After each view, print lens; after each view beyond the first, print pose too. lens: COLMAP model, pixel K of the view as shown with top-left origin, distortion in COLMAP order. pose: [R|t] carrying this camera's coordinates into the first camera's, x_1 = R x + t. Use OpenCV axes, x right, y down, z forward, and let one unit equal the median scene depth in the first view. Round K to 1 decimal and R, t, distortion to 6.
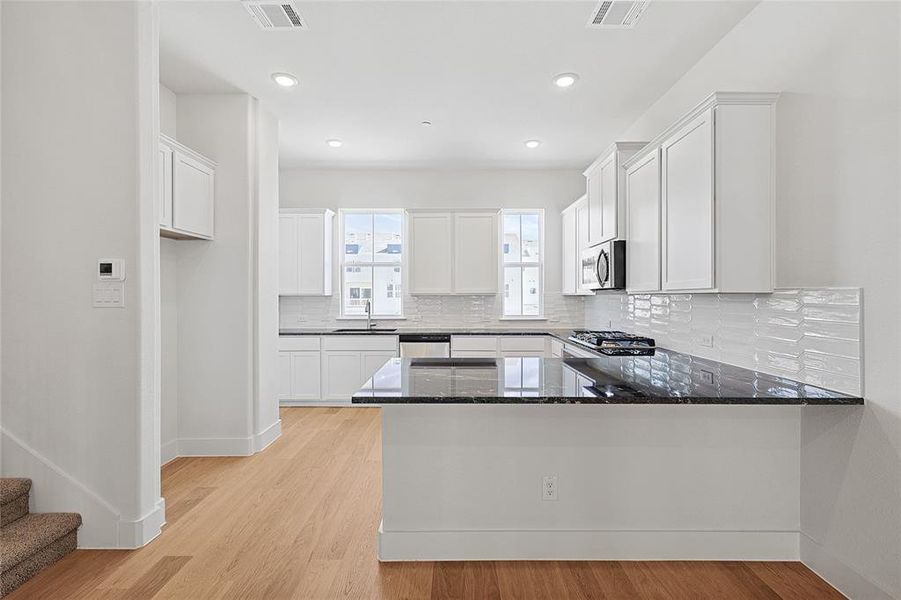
lens RADIAL K [[393.7, 0, 451.8], [0, 393.7, 298.1], [0, 0, 1]] dist [0.002558, 0.000317]
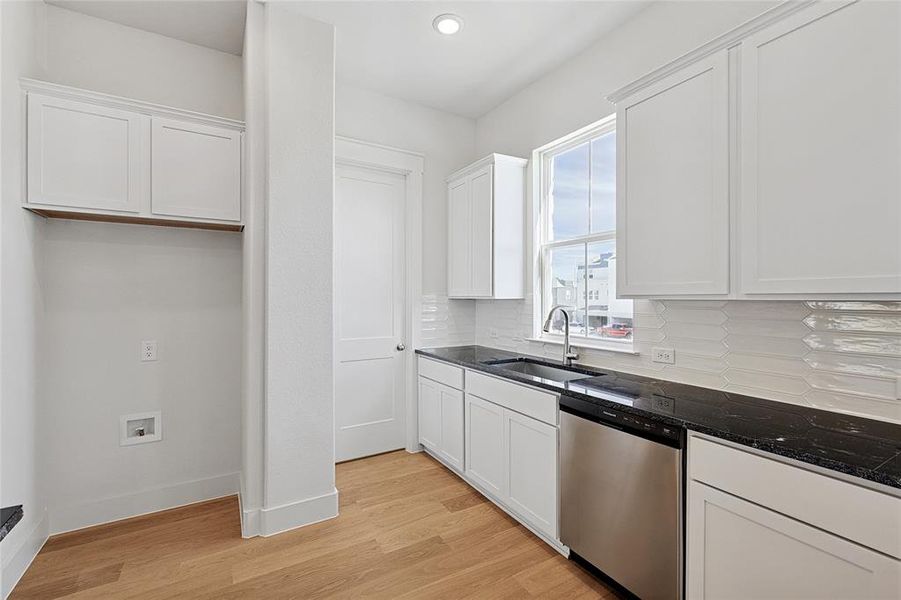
lens RADIAL K [[393.7, 0, 451.8], [0, 393.7, 298.1], [0, 0, 1]] dist [0.002558, 0.000317]
pose [[0.527215, 0.001503, -0.849730, 0.182825], [-0.015347, 0.999852, -0.007754, -0.002404], [0.849593, 0.017129, 0.527160, 0.739083]]
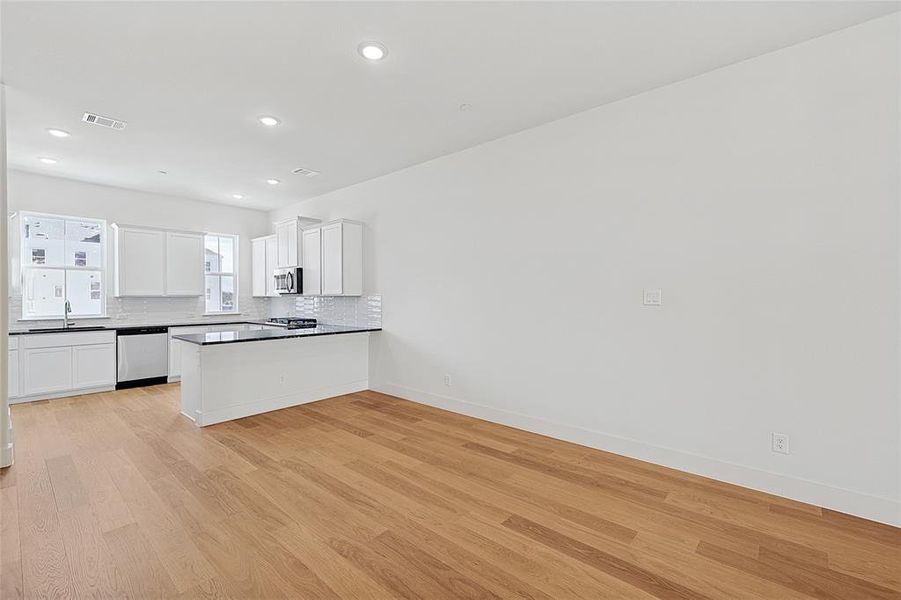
lens RADIAL K [[395.7, 0, 451.8], [0, 395.7, 301.7], [0, 0, 1]] dist [0.001016, 0.000276]
pose [[0.655102, -0.008657, 0.755491, -0.415234], [0.005784, 0.999963, 0.006443, 0.007028], [-0.755518, 0.000148, 0.655128, -0.624560]]
